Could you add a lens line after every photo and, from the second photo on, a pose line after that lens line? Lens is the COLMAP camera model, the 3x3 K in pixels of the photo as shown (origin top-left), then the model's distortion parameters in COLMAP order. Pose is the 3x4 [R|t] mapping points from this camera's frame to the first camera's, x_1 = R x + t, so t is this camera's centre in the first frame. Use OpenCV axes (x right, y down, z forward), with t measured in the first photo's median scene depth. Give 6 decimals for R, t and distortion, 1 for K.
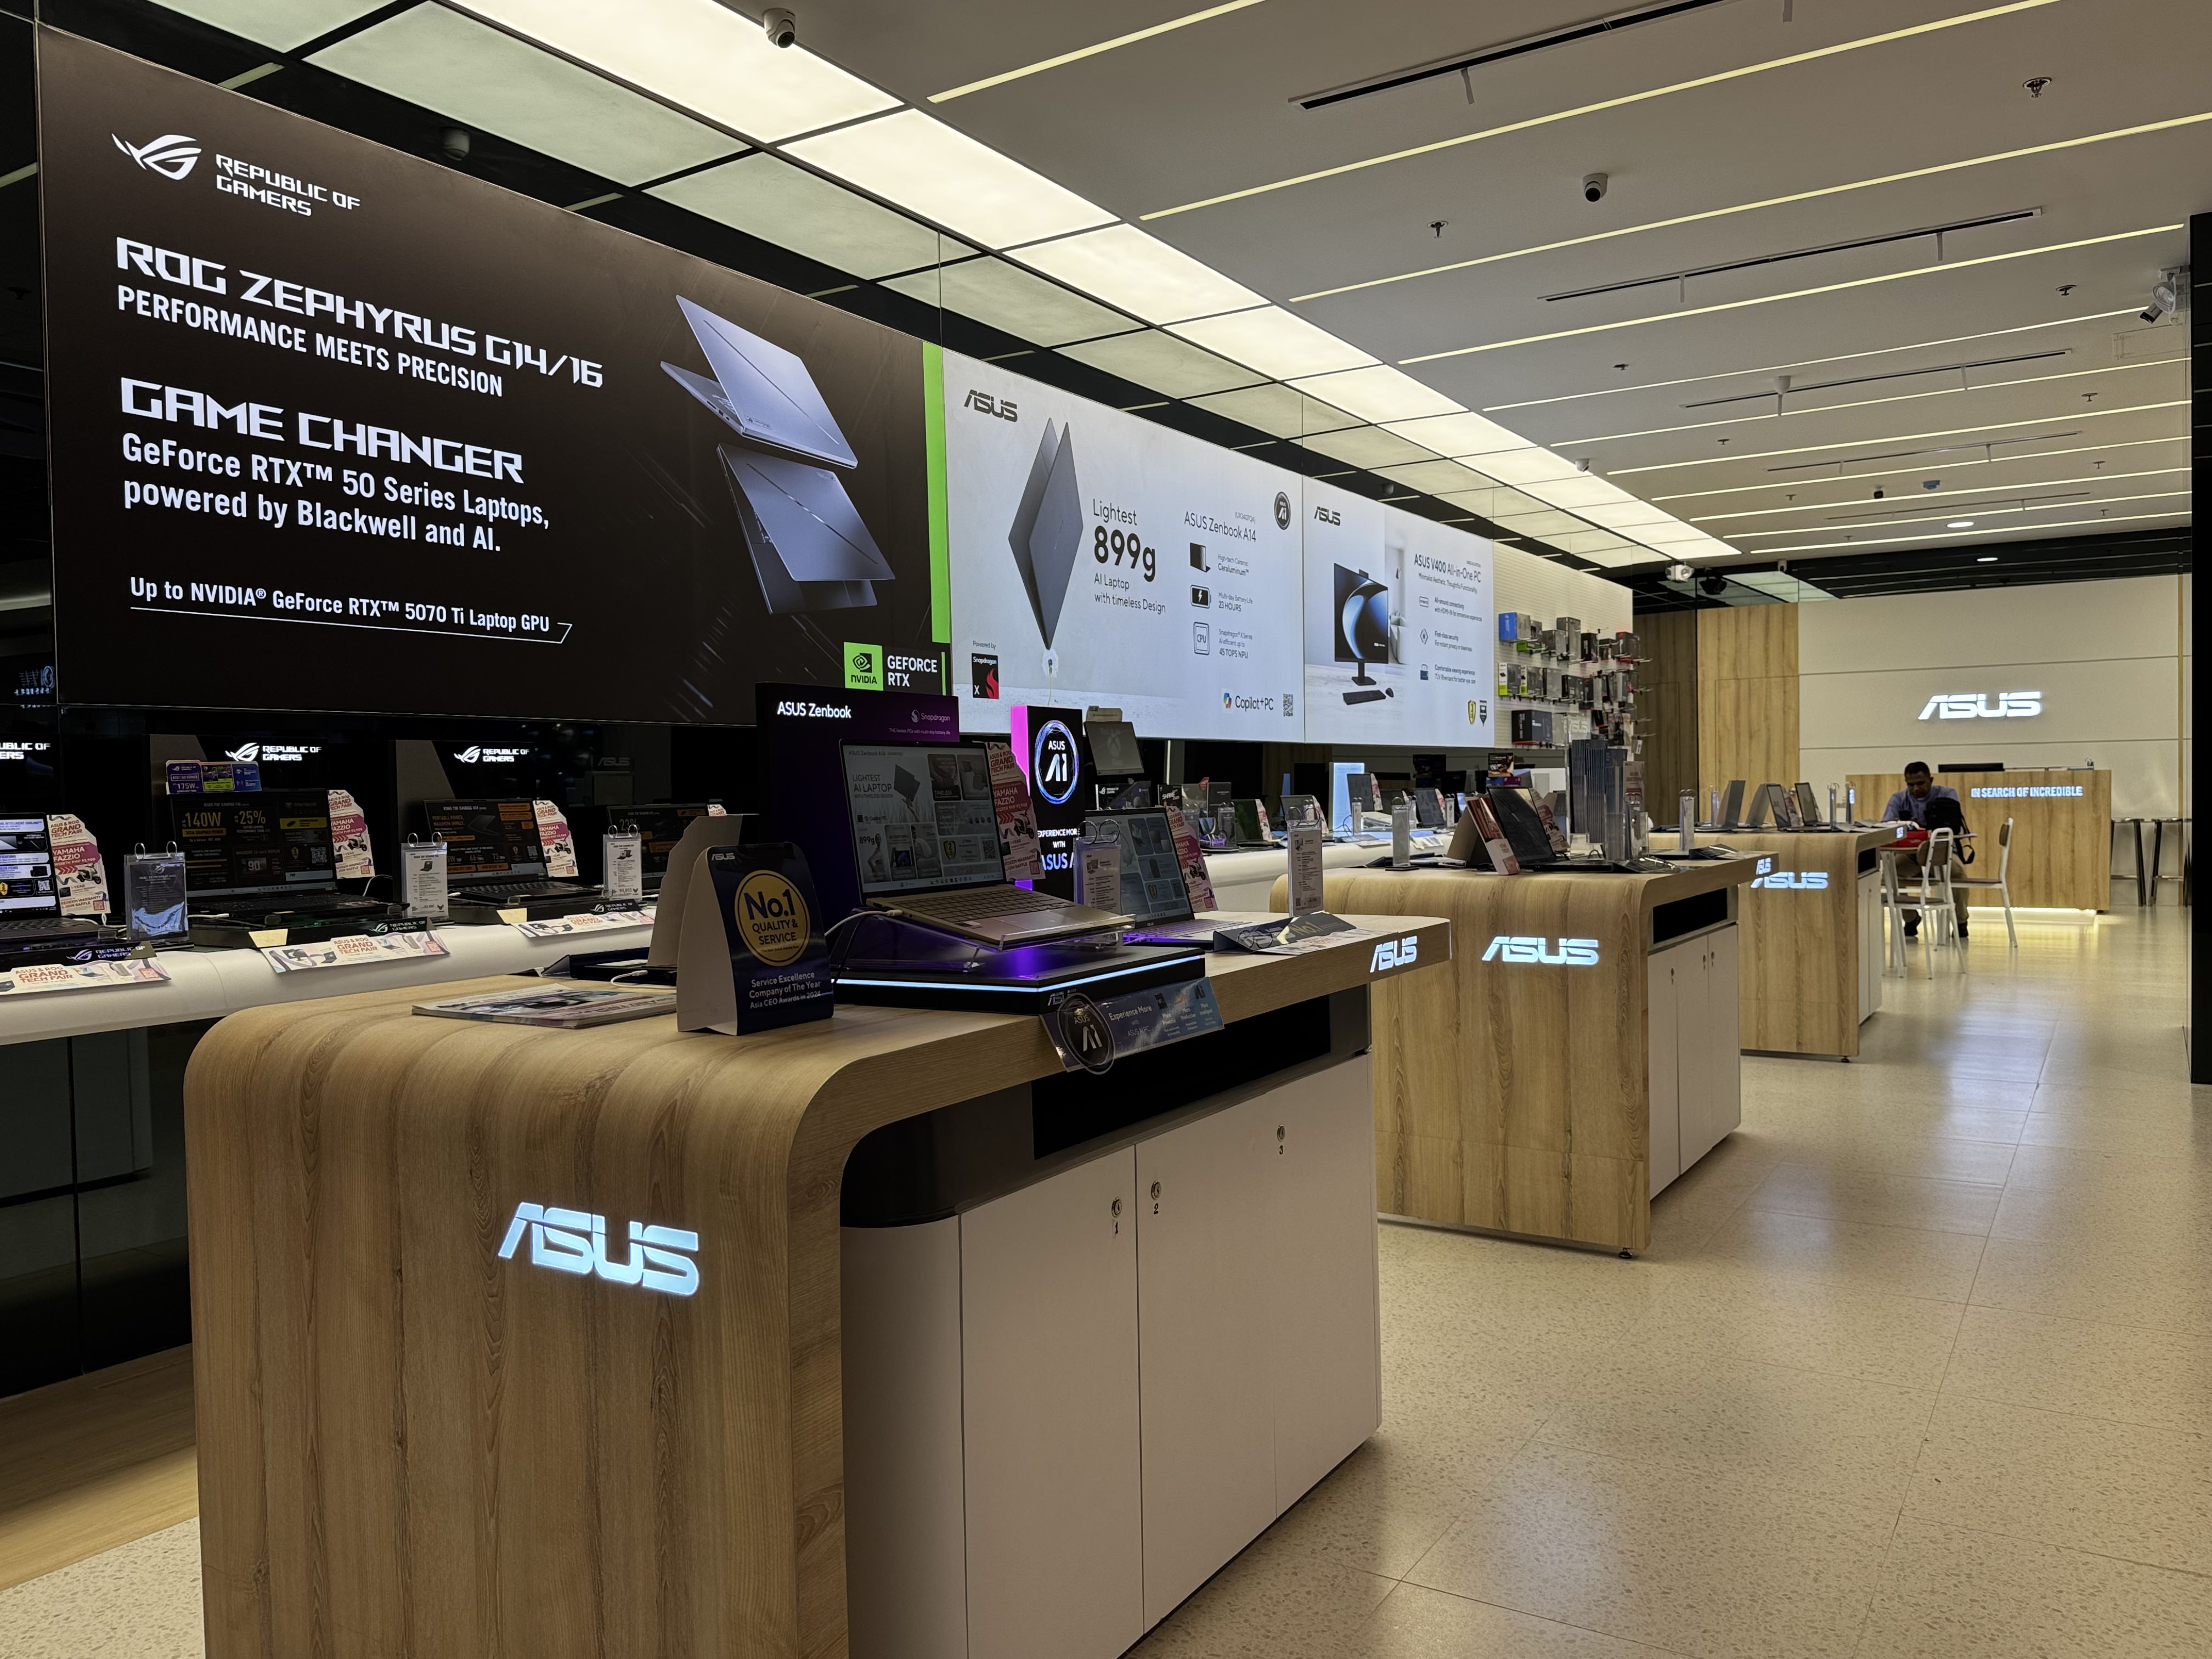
lens RADIAL K [[1629.8, 0, 1105.6], [0, 1629.8, 832.2], [0, 0, 1]] dist [0.002135, -0.001781]
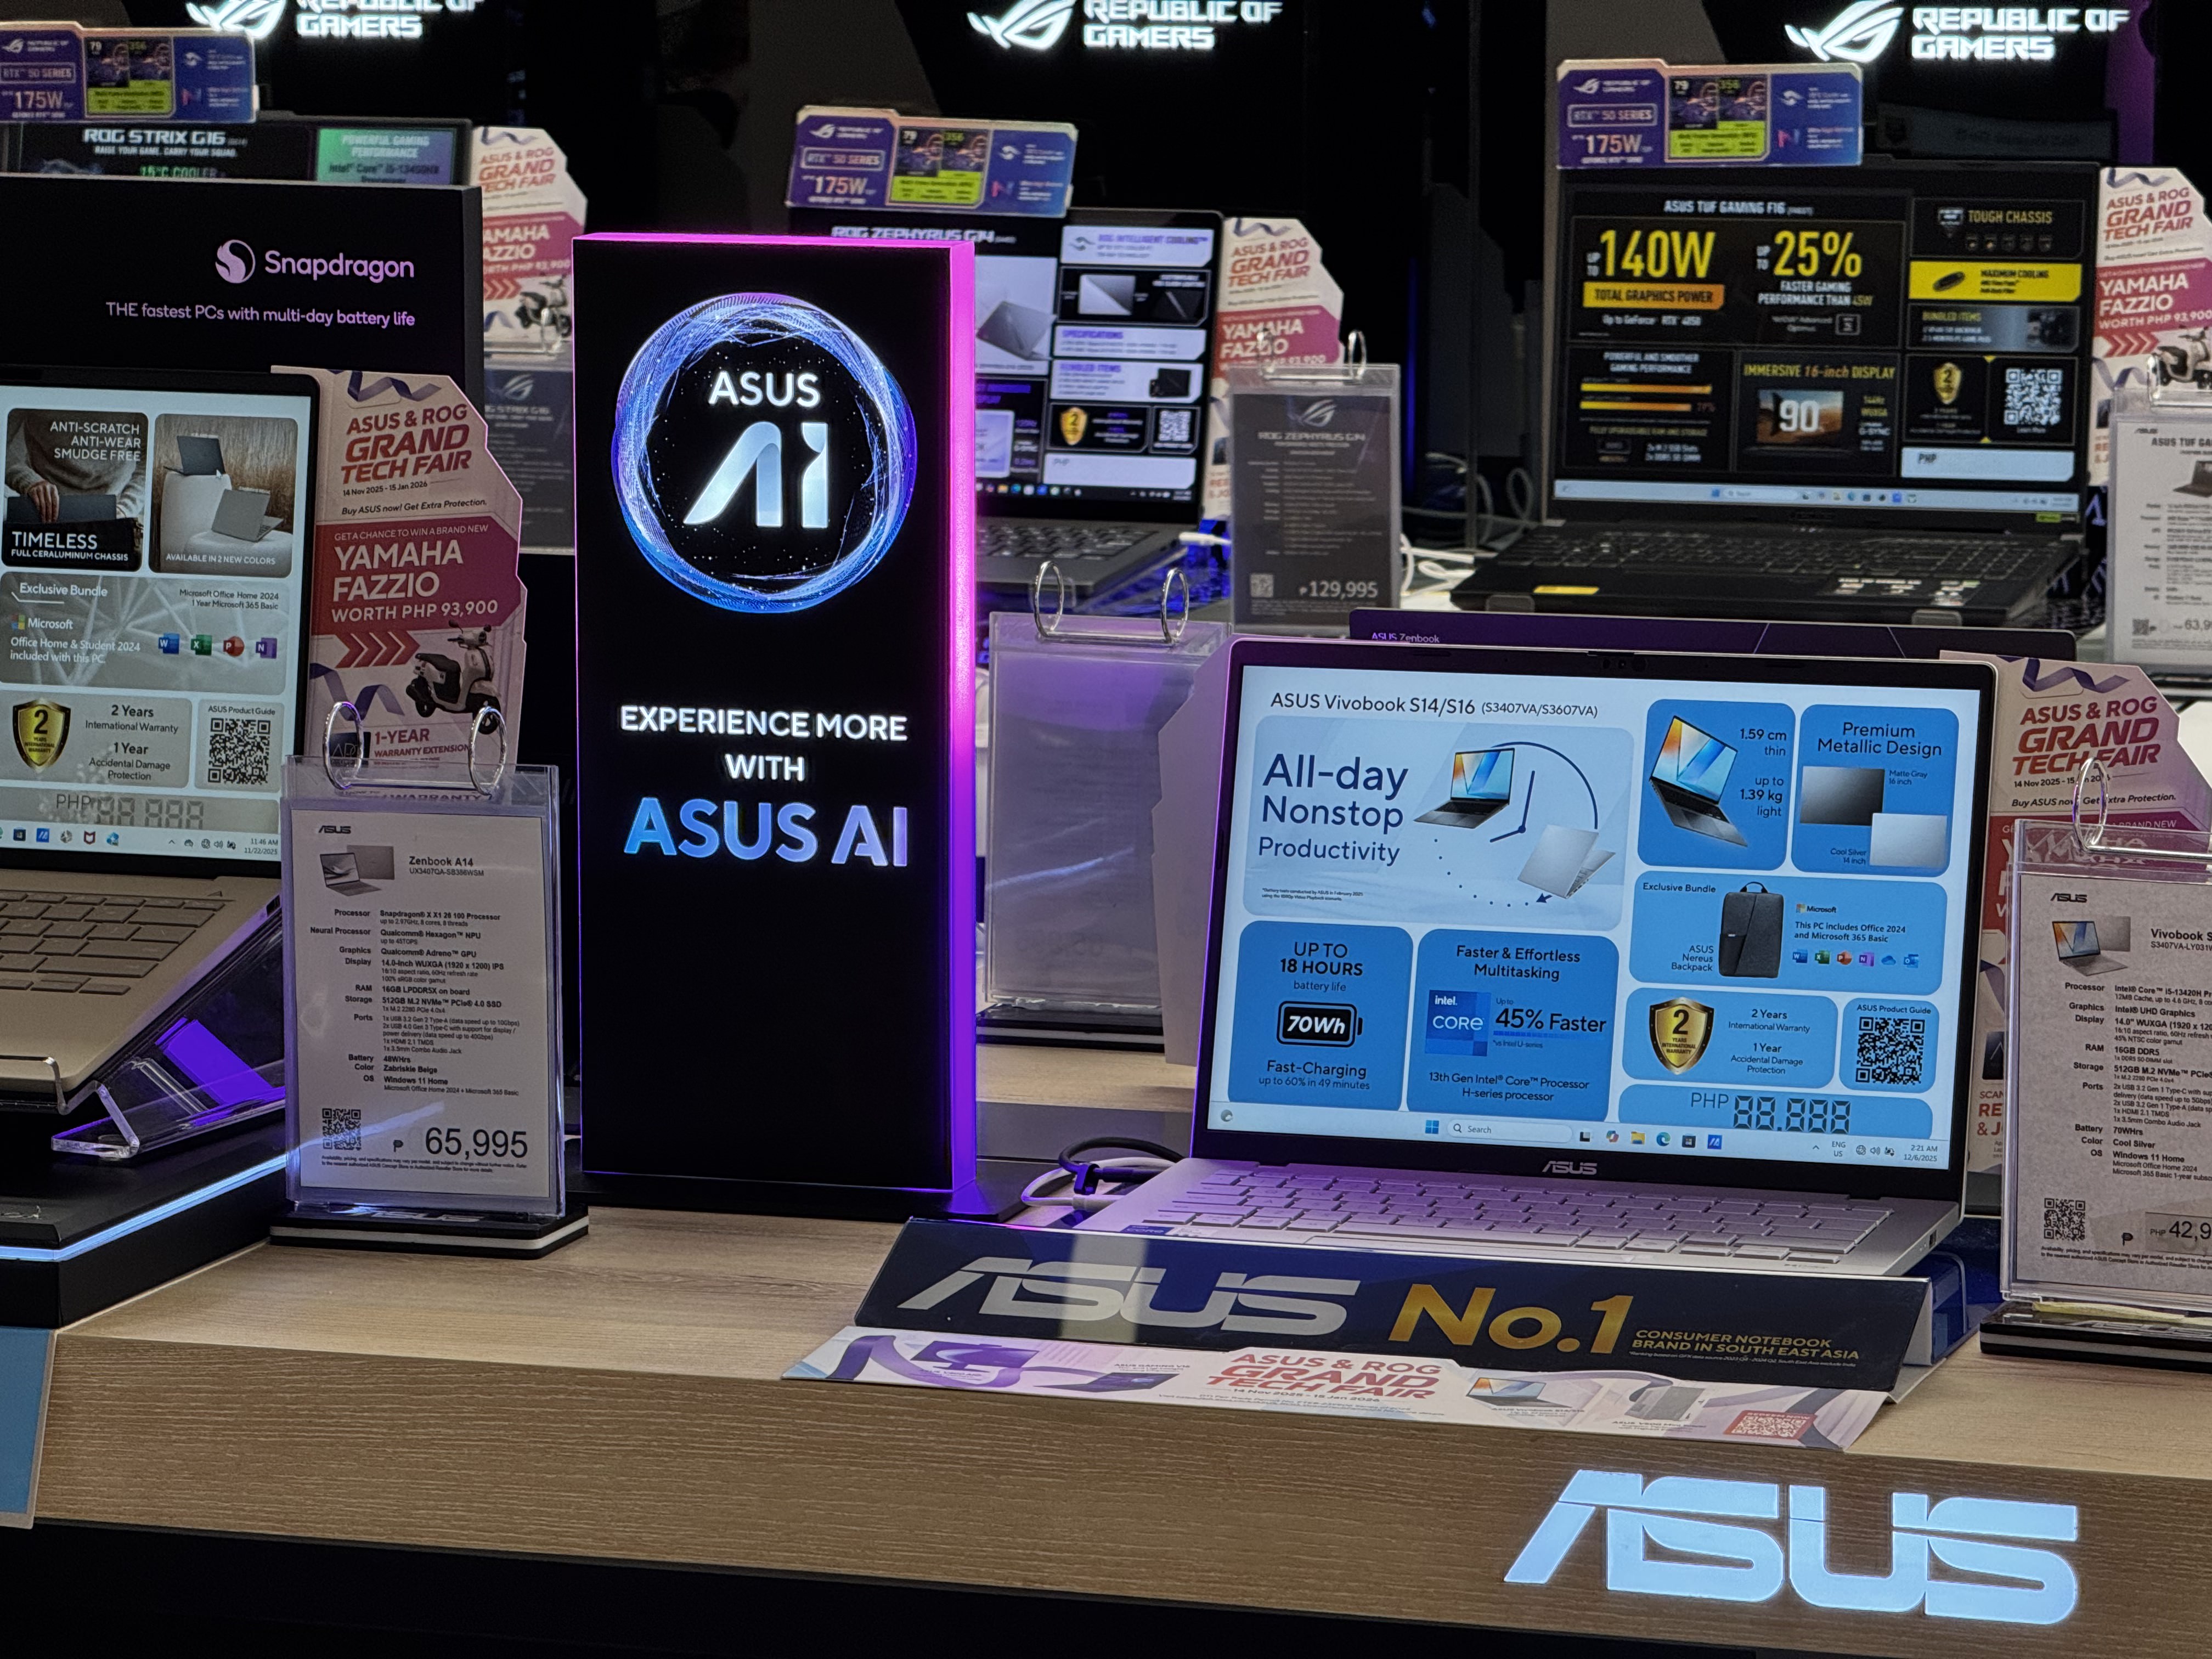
lens RADIAL K [[7692.9, 0, 1105.2], [0, 7692.9, 831.0], [0, 0, 1]] dist [0.169903, 0.000000]
pose [[0.239092, 0.161470, -0.957477, 0.797408], [-0.027608, 0.986808, 0.159522, -0.123546], [0.970604, -0.011706, 0.240395, 0.517823]]
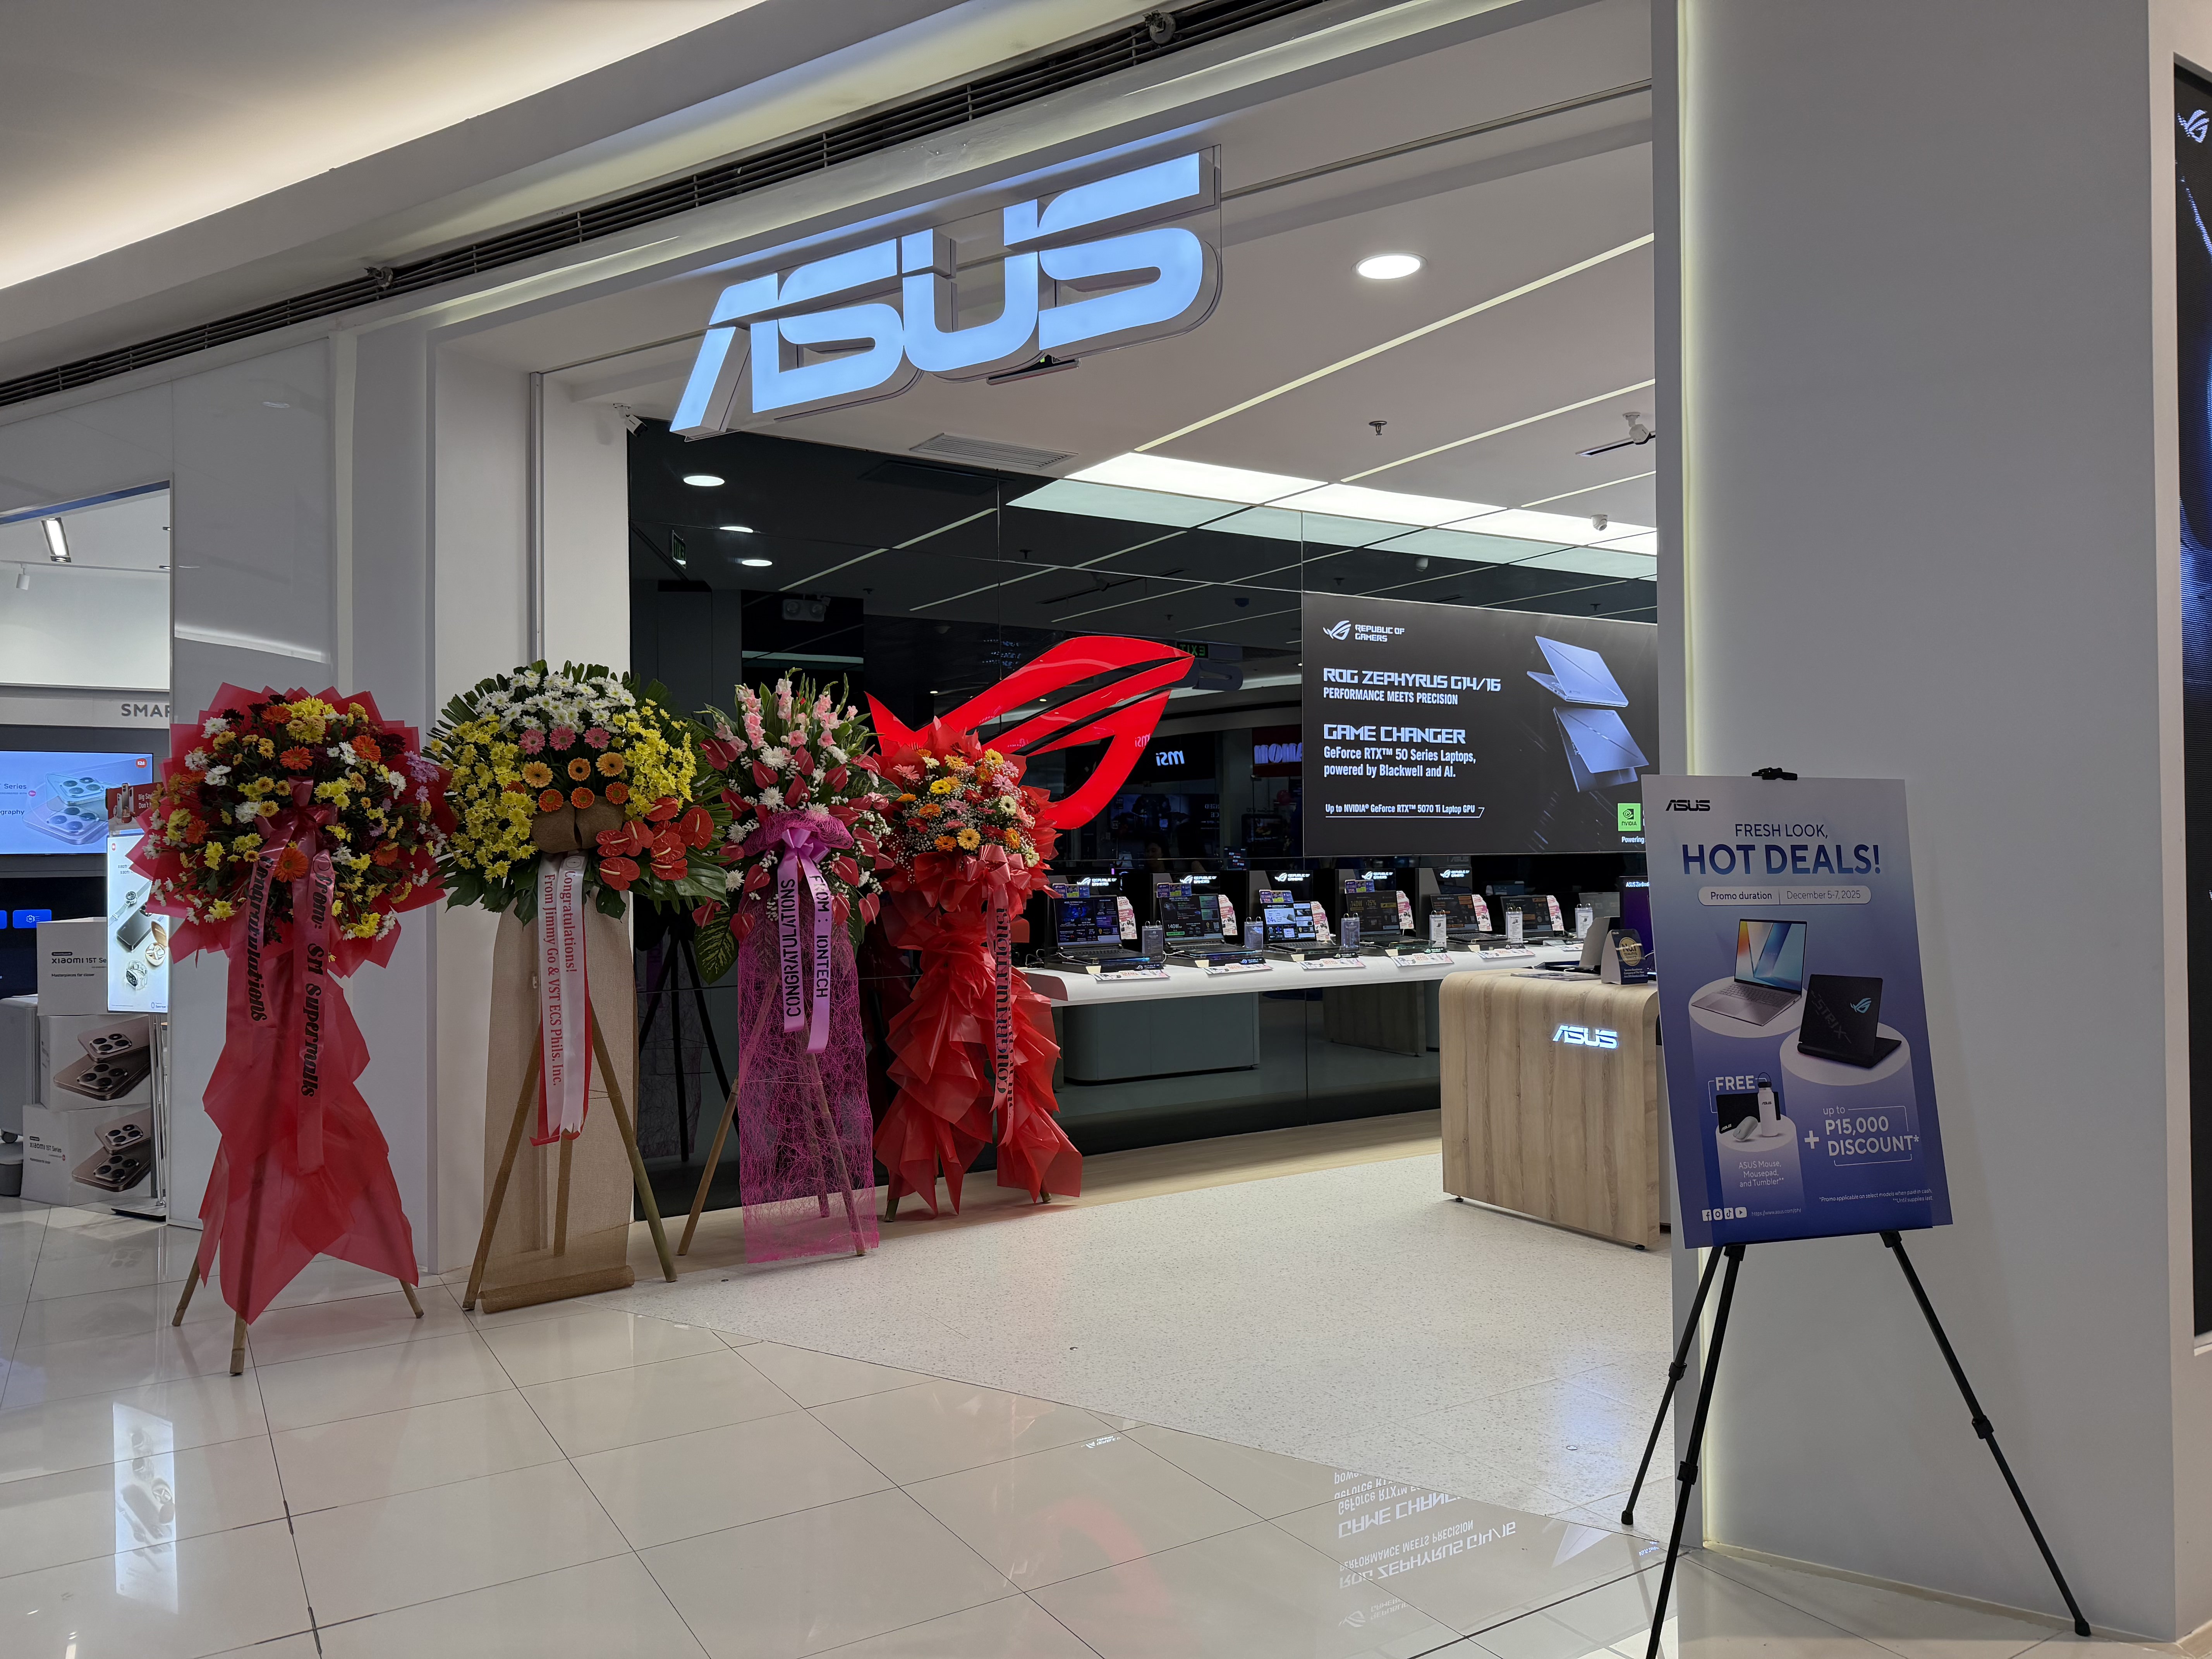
lens RADIAL K [[1539.6, 0, 1099.7], [0, 1539.6, 834.3], [0, 0, 1]] dist [0.099145, 0.000331]
pose [[0.901572, 0.005702, -0.432592, 0.101410], [-0.018226, 0.999526, -0.024809, -0.045322], [0.432246, 0.030251, 0.901248, -1.212871]]
